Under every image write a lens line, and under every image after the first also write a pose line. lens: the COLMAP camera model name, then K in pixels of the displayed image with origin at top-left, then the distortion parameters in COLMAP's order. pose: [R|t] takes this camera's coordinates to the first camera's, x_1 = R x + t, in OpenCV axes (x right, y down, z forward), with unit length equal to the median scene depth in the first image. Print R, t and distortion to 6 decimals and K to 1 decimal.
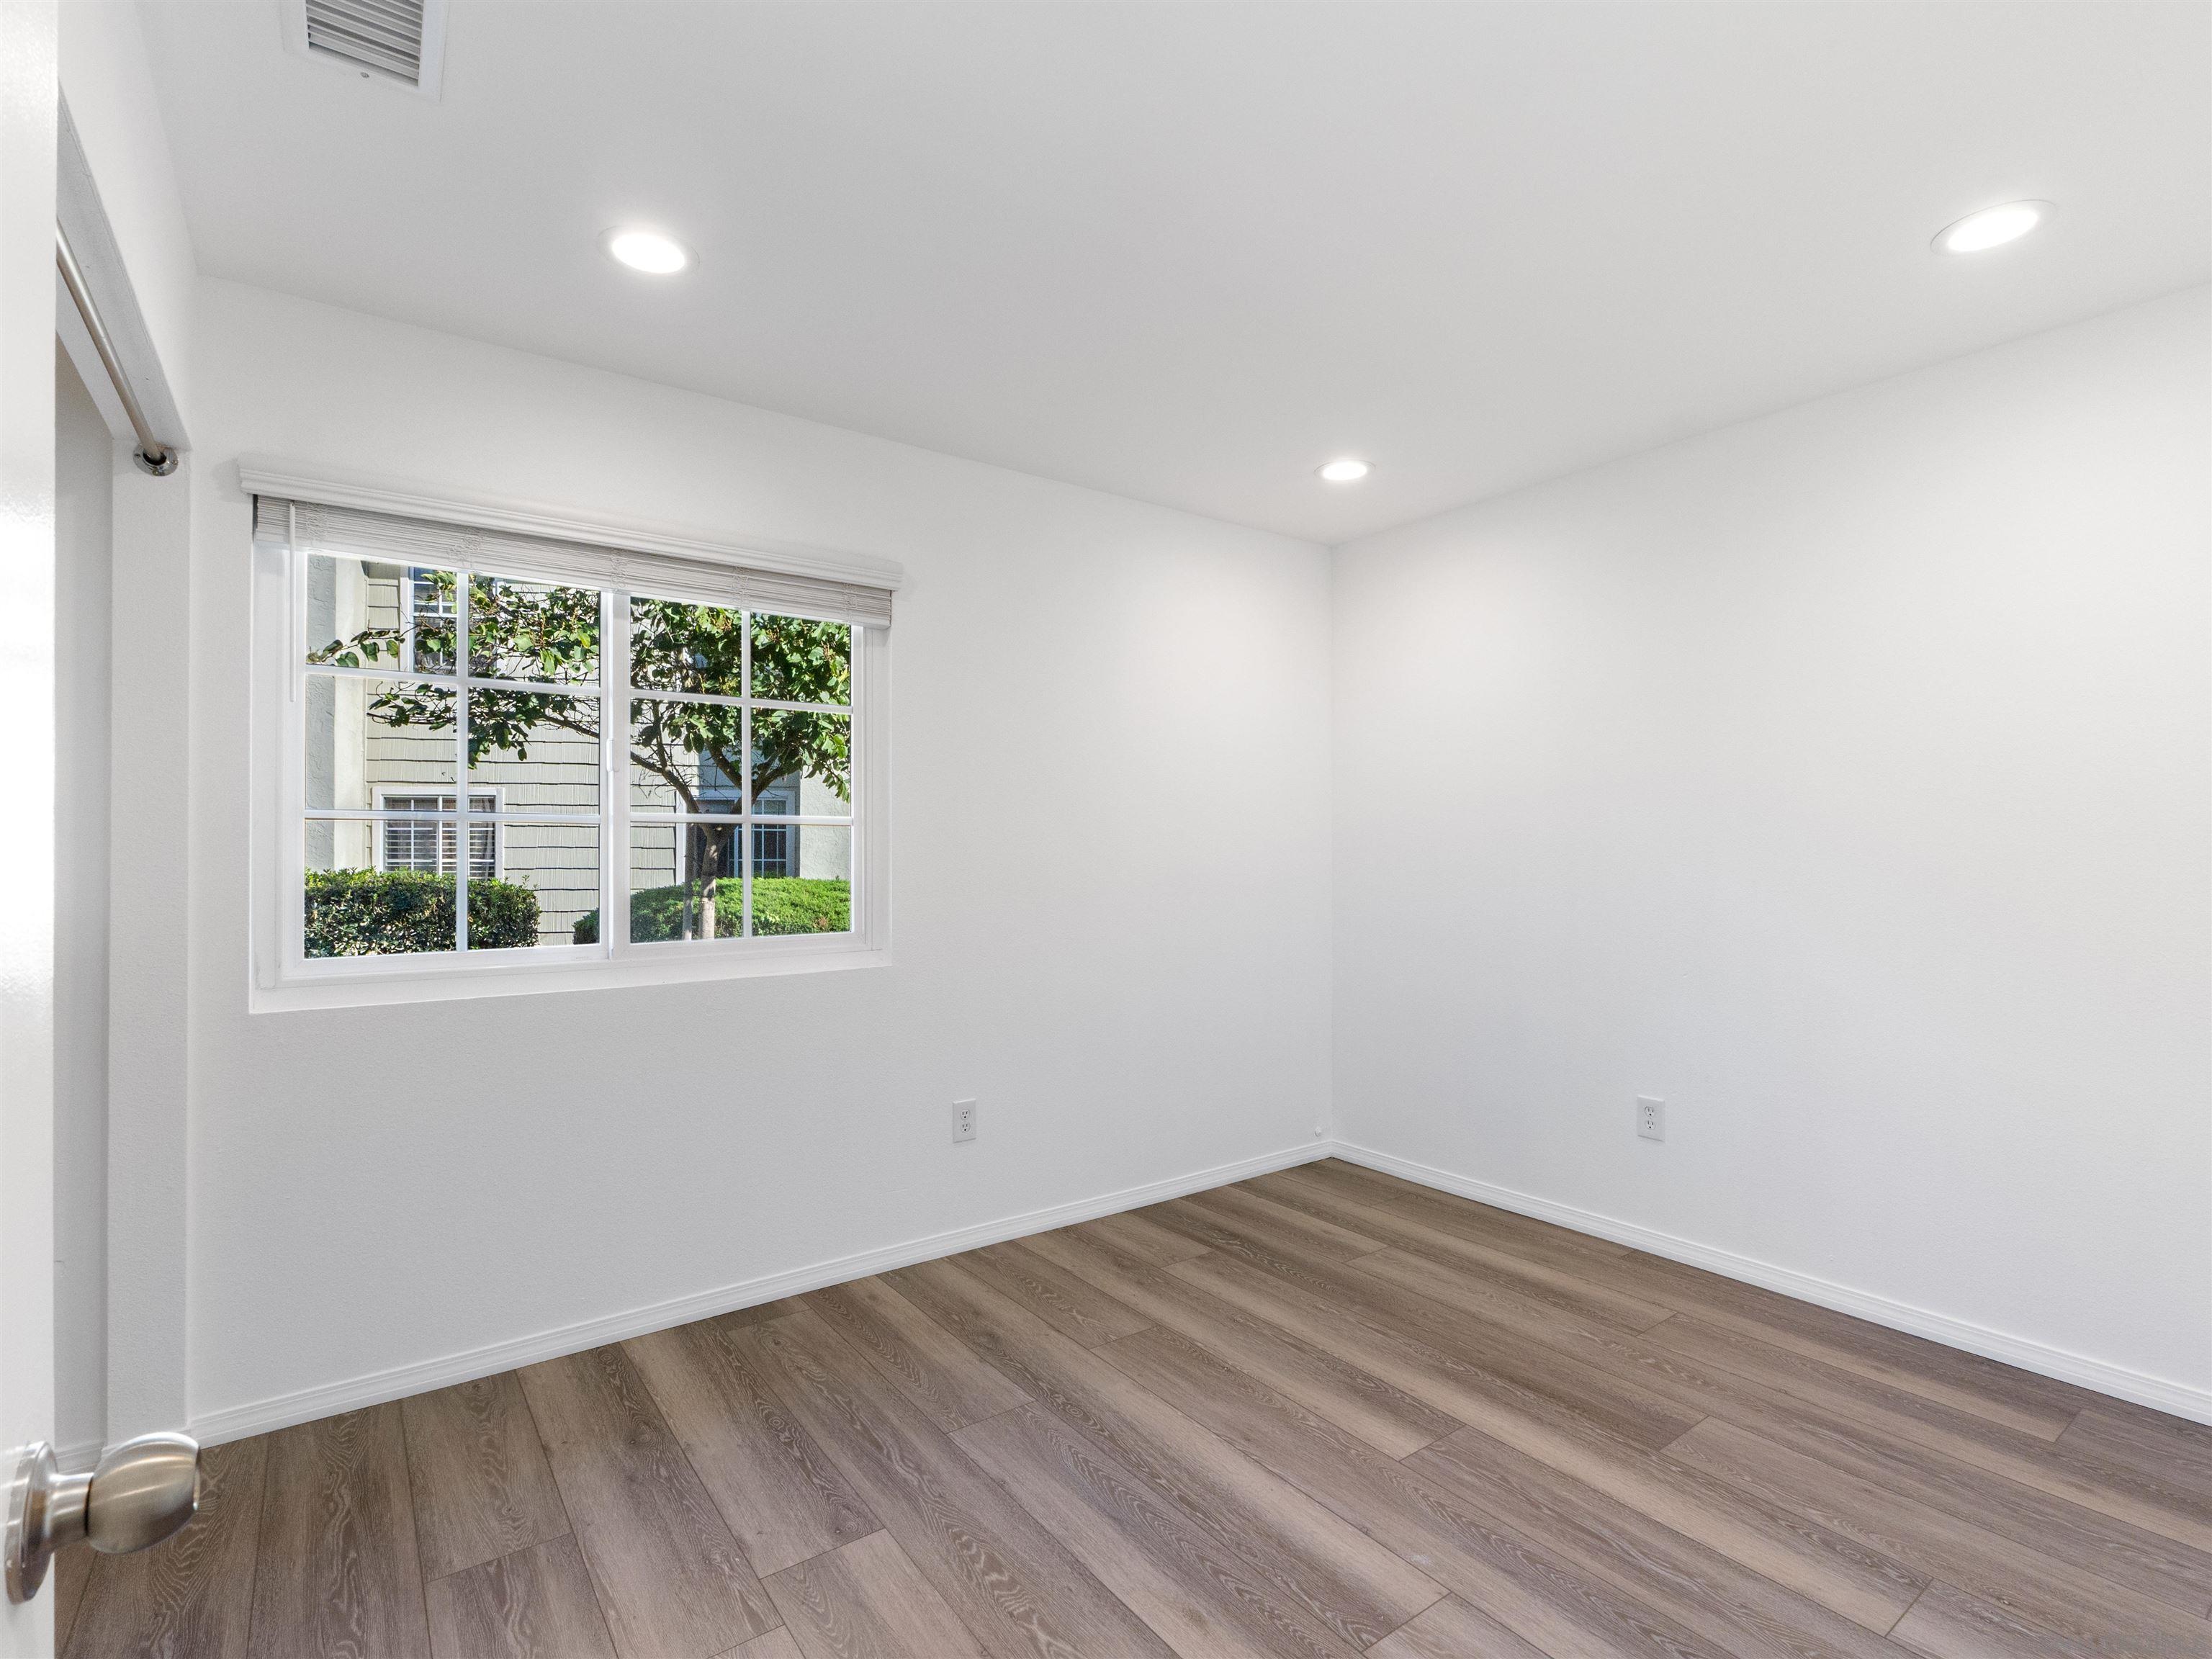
lens RADIAL K [[1066.2, 0, 1113.1], [0, 1066.2, 843.5], [0, 0, 1]] dist [-0.004319, -0.000997]
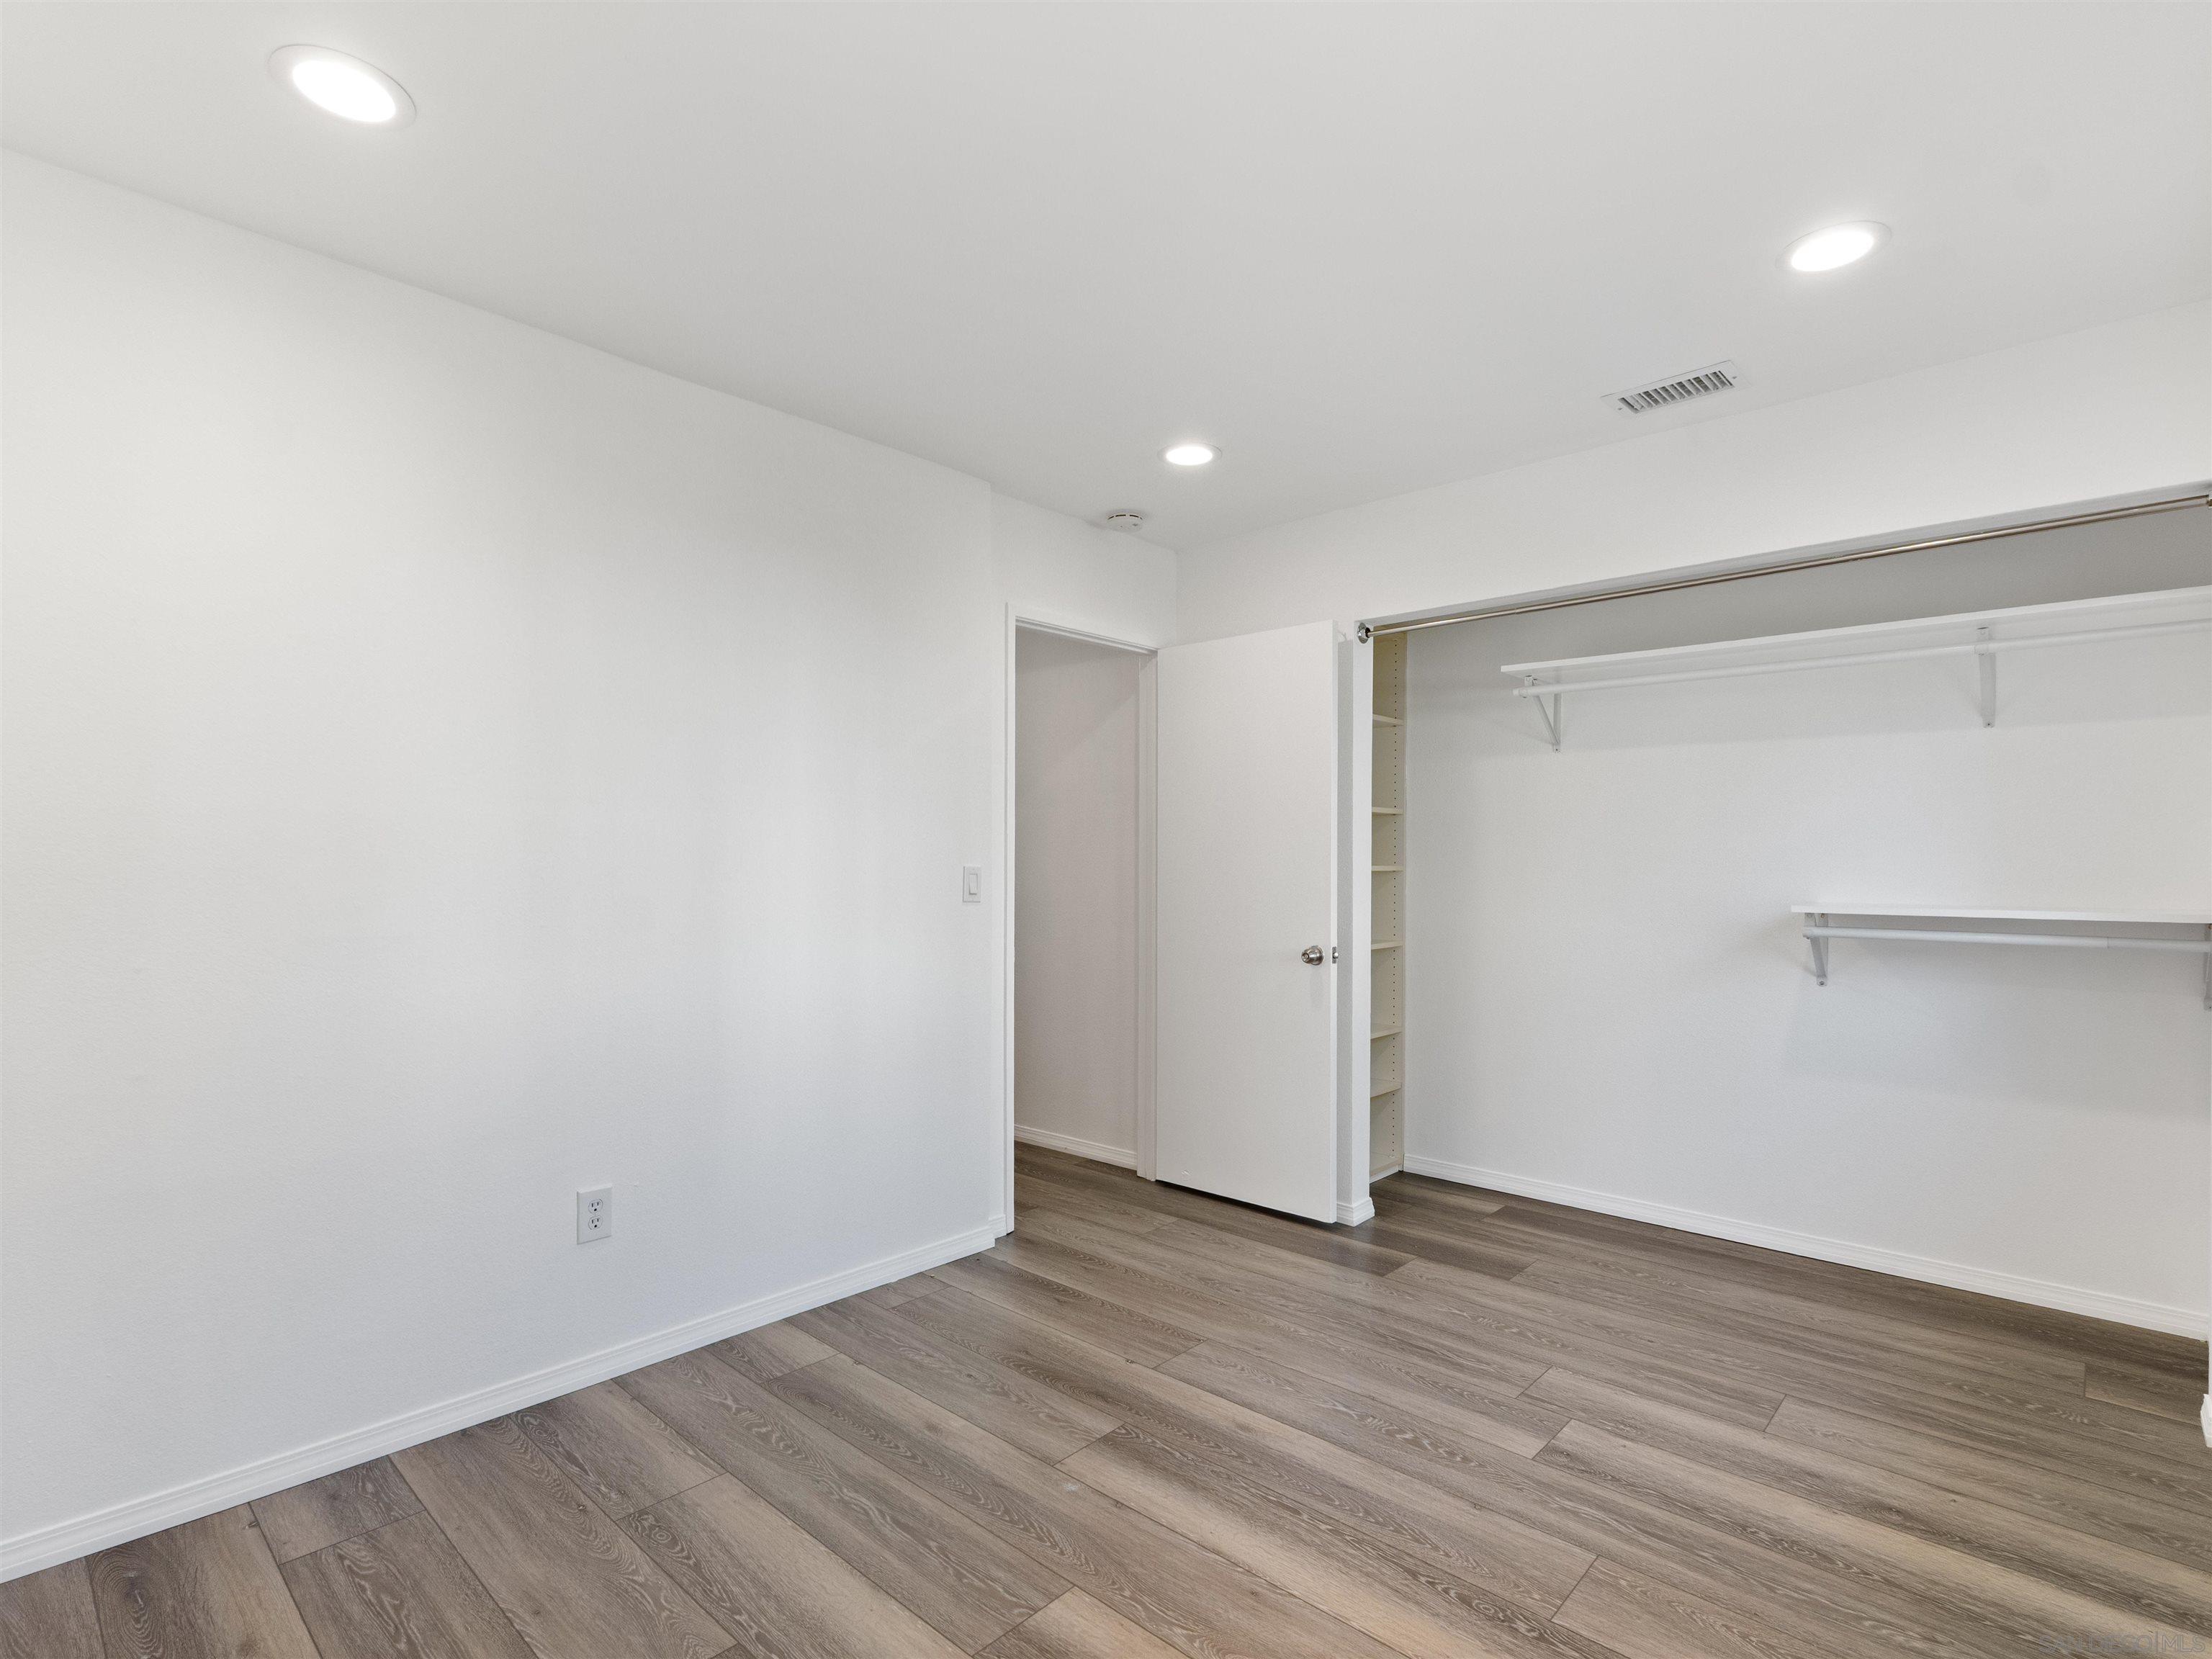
lens RADIAL K [[1066.2, 0, 1113.1], [0, 1066.2, 843.5], [0, 0, 1]] dist [-0.004319, -0.000997]
pose [[-0.982222, -0.006603, -0.187607, 0.435794], [-0.001966, 0.999688, -0.024896, 0.012822], [0.187712, -0.024084, -0.981929, 2.012205]]
